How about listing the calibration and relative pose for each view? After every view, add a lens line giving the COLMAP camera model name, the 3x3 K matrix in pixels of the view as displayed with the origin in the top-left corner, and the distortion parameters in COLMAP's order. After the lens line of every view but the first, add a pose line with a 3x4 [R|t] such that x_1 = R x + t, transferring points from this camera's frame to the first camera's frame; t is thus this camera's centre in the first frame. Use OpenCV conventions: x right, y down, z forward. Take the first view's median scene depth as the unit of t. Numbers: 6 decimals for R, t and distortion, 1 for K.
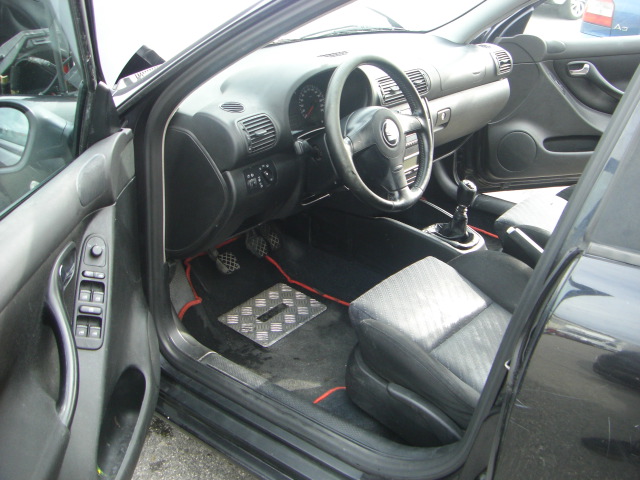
lens RADIAL K [[723.4, 0, 347.2], [0, 723.4, 197.5], [0, 0, 1]] dist [-0.180364, 0.131837]
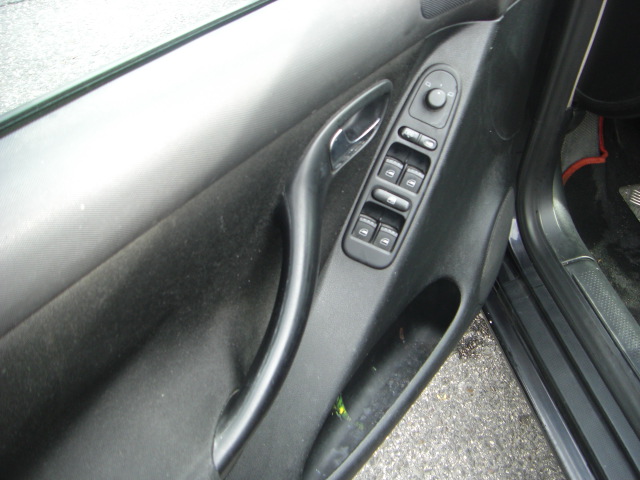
lens RADIAL K [[723.4, 0, 347.2], [0, 723.4, 197.5], [0, 0, 1]] dist [-0.180364, 0.131837]
pose [[0.793633, 0.406477, -0.452683, -0.127063], [-0.228154, 0.888603, 0.397907, -0.059487], [0.563996, -0.212511, 0.797965, 0.501191]]
